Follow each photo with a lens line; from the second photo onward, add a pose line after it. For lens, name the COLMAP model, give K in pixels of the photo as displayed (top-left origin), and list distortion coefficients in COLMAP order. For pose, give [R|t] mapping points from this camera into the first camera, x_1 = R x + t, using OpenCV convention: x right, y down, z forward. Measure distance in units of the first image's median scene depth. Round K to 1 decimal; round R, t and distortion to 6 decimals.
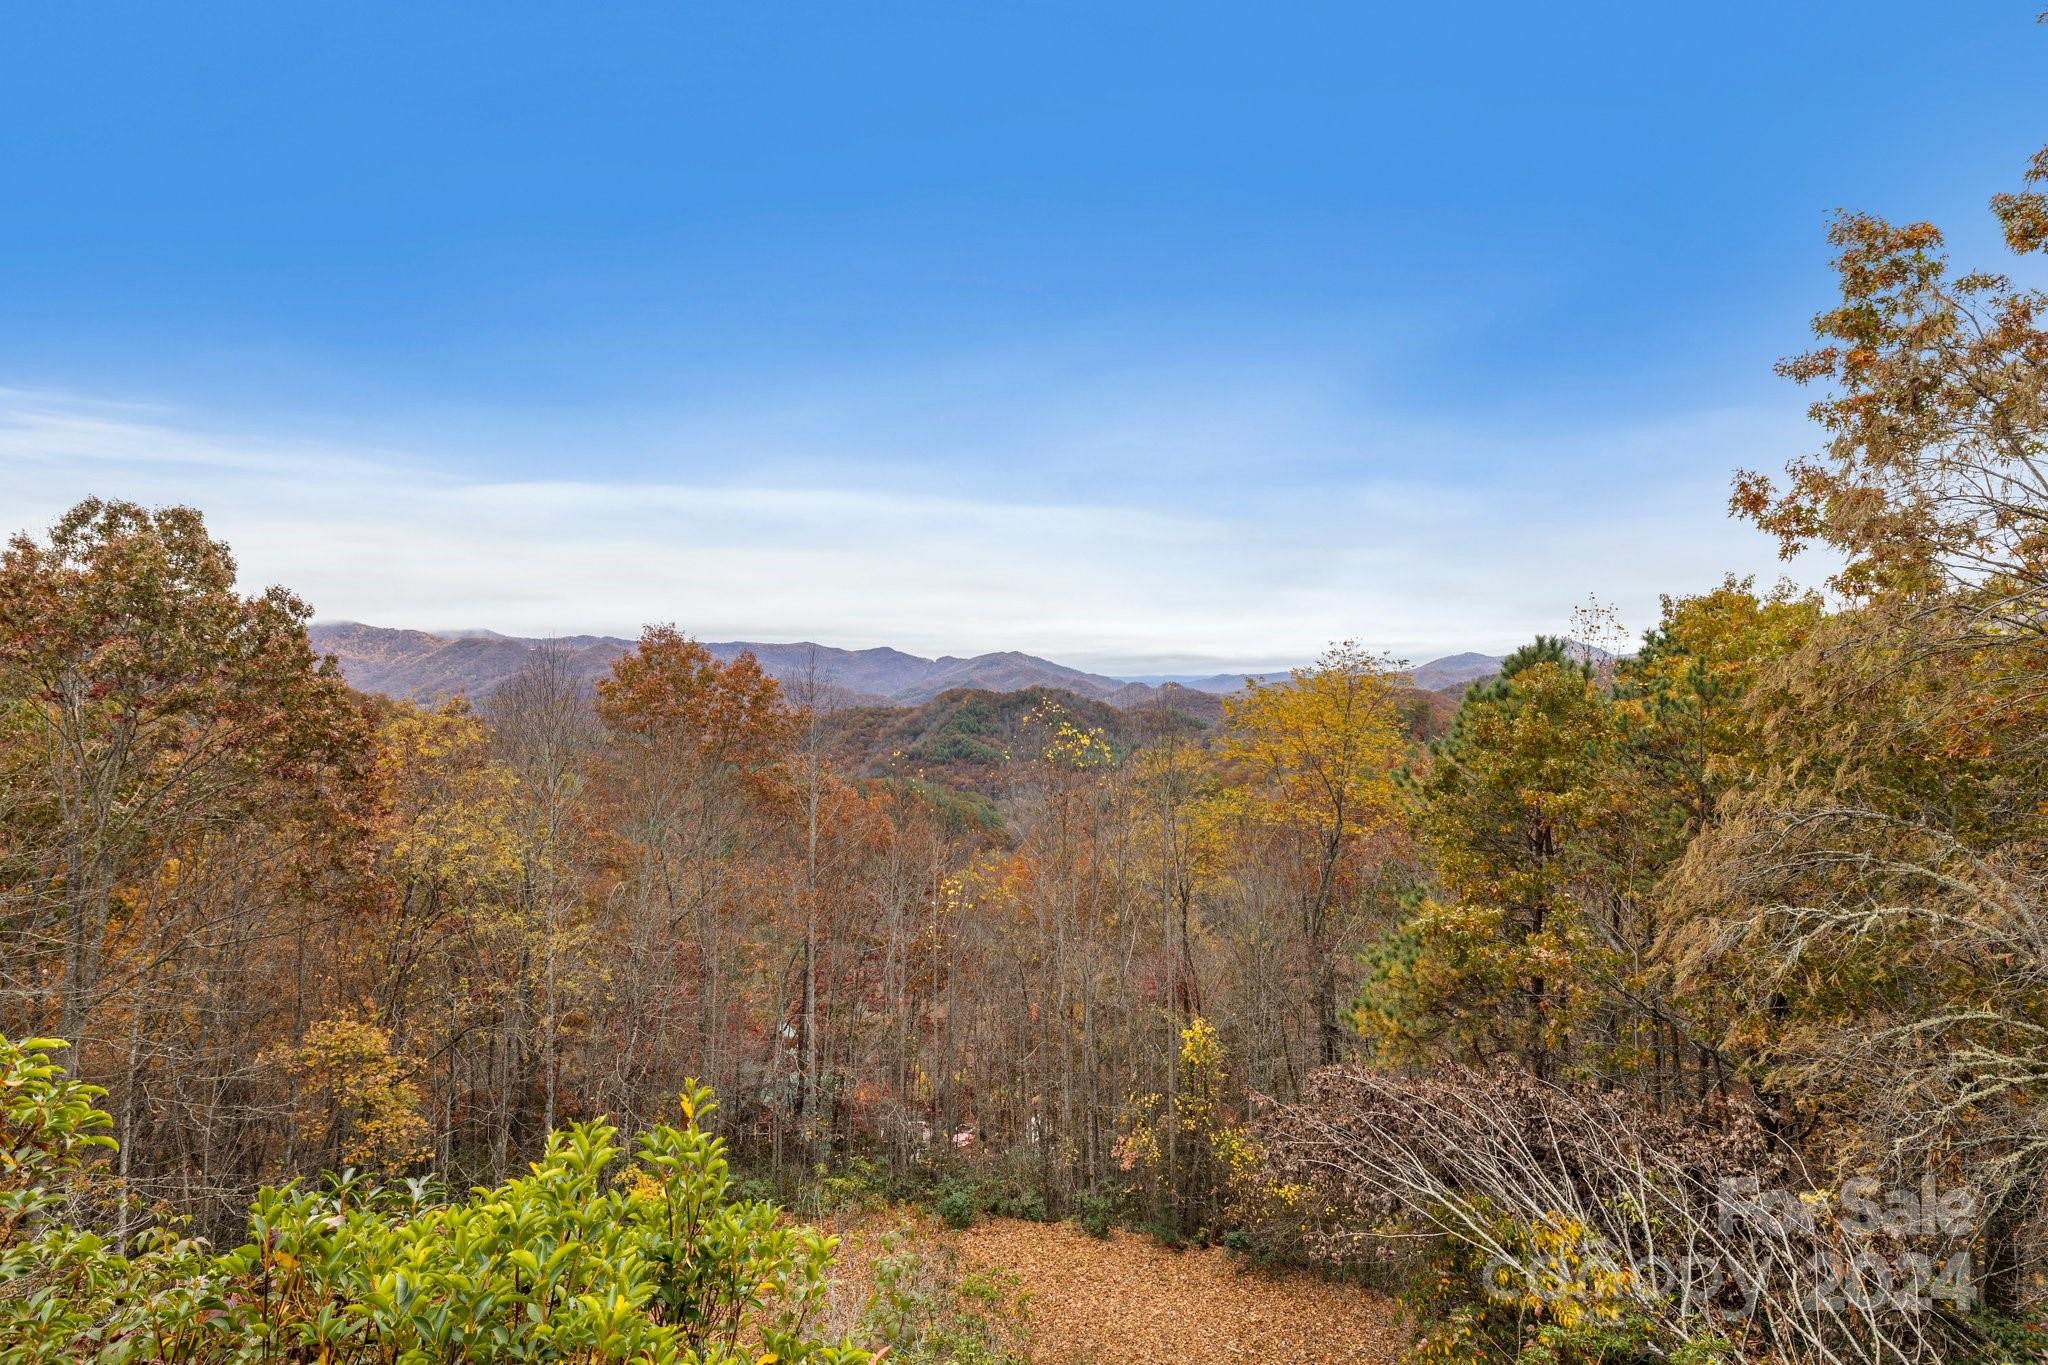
lens RADIAL K [[1046.5, 0, 1021.3], [0, 1046.5, 709.7], [0, 0, 1]] dist [-0.000490, -0.000605]
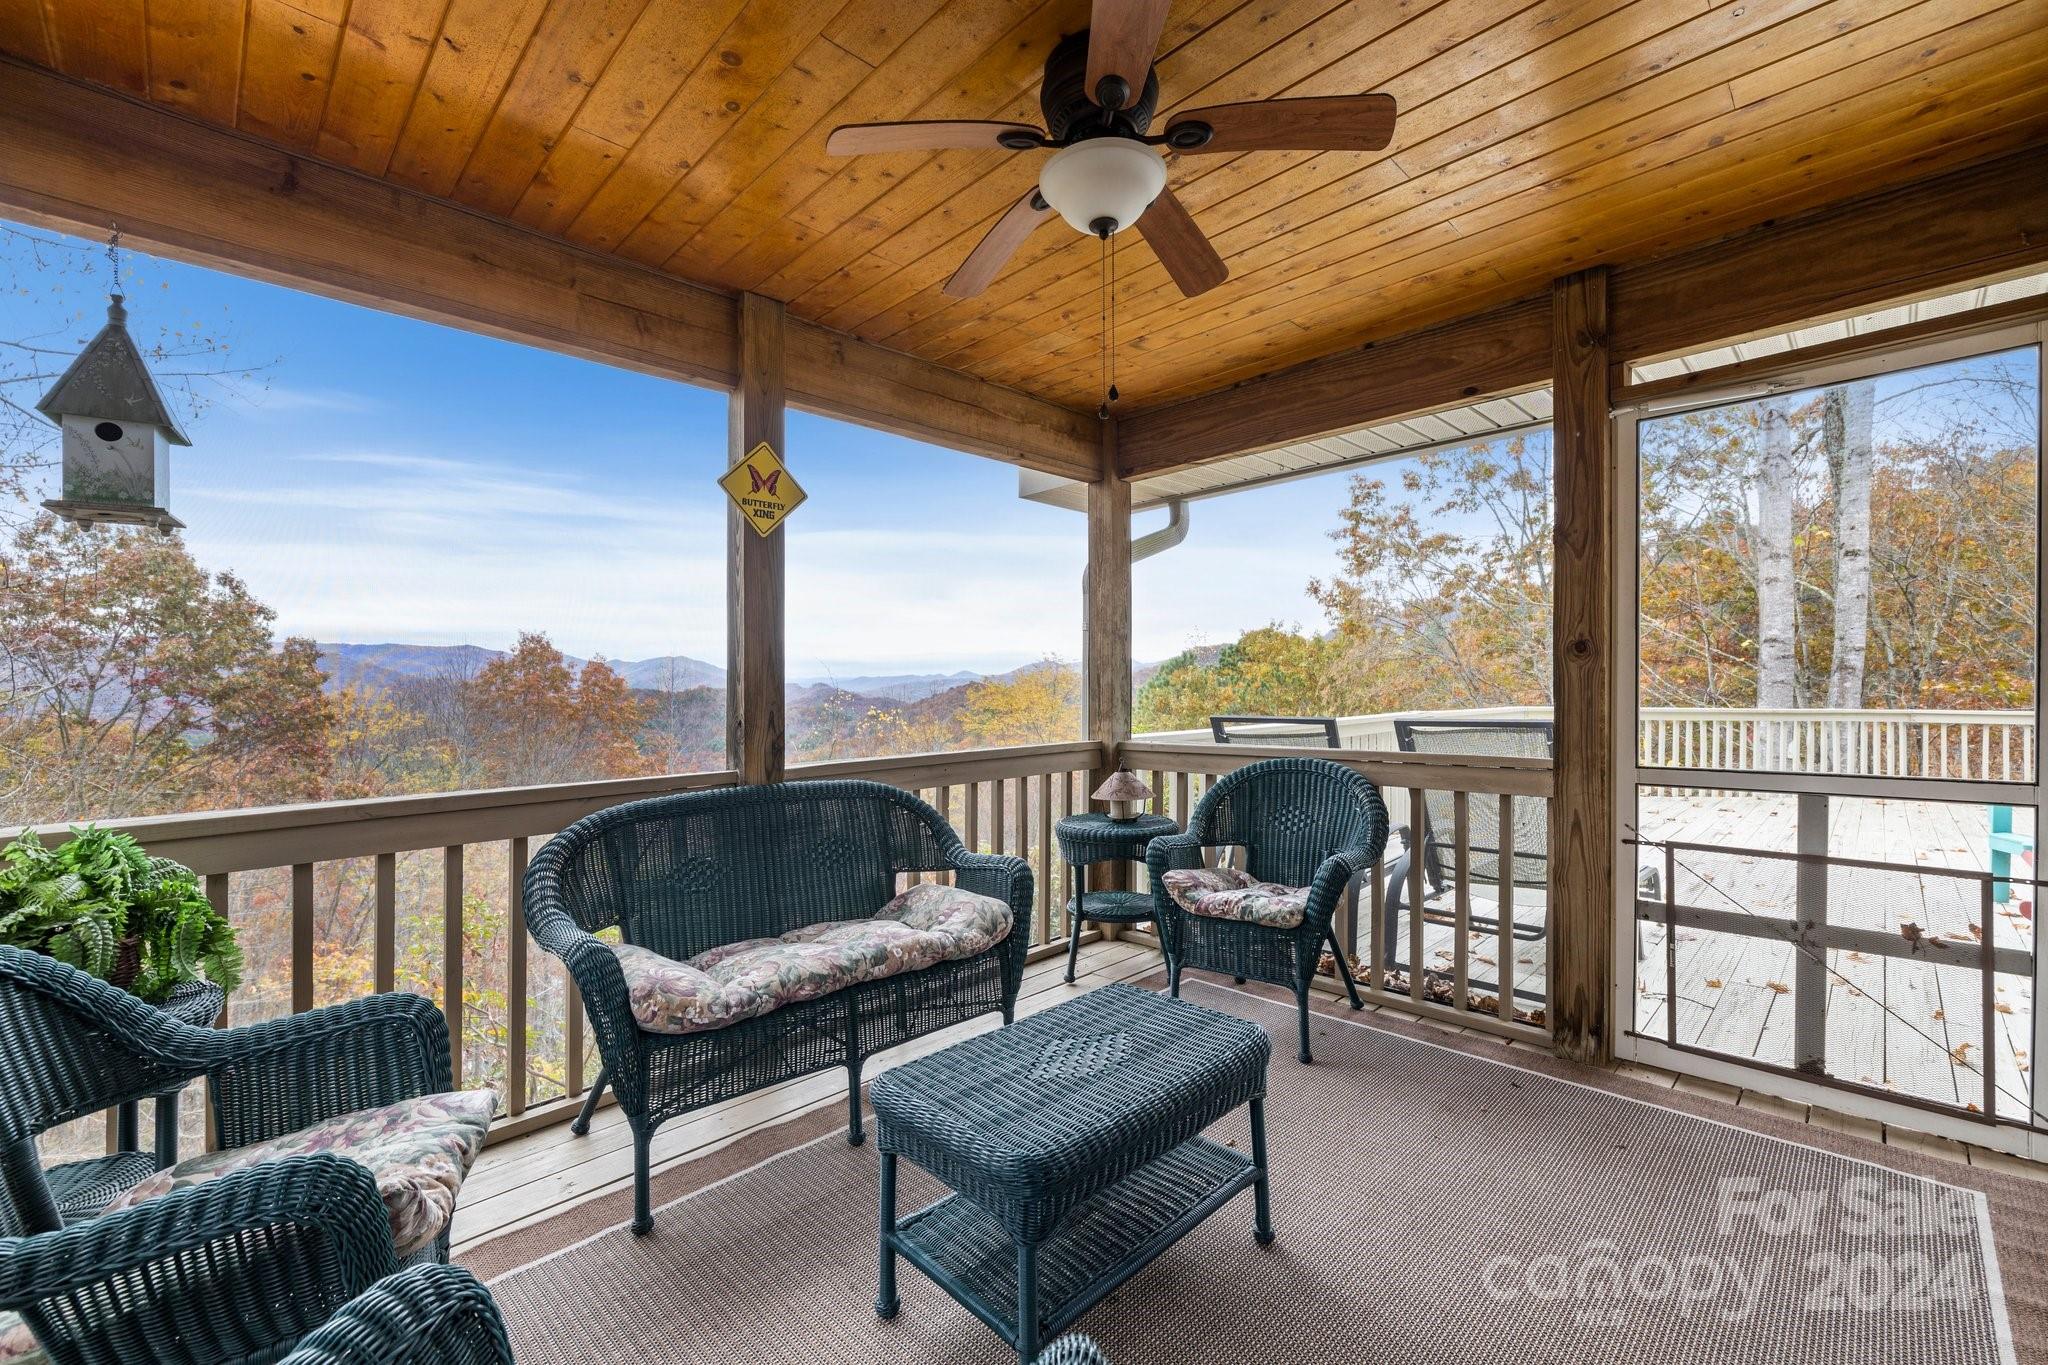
lens RADIAL K [[853.8, 0, 1024.9], [0, 853.8, 685.8], [0, 0, 1]] dist [0.001469, 0.000274]
pose [[0.930477, -0.002566, 0.366341, -0.483110], [0.010683, 0.999740, -0.020131, 0.026130], [-0.366194, 0.022645, 0.930263, -0.403645]]
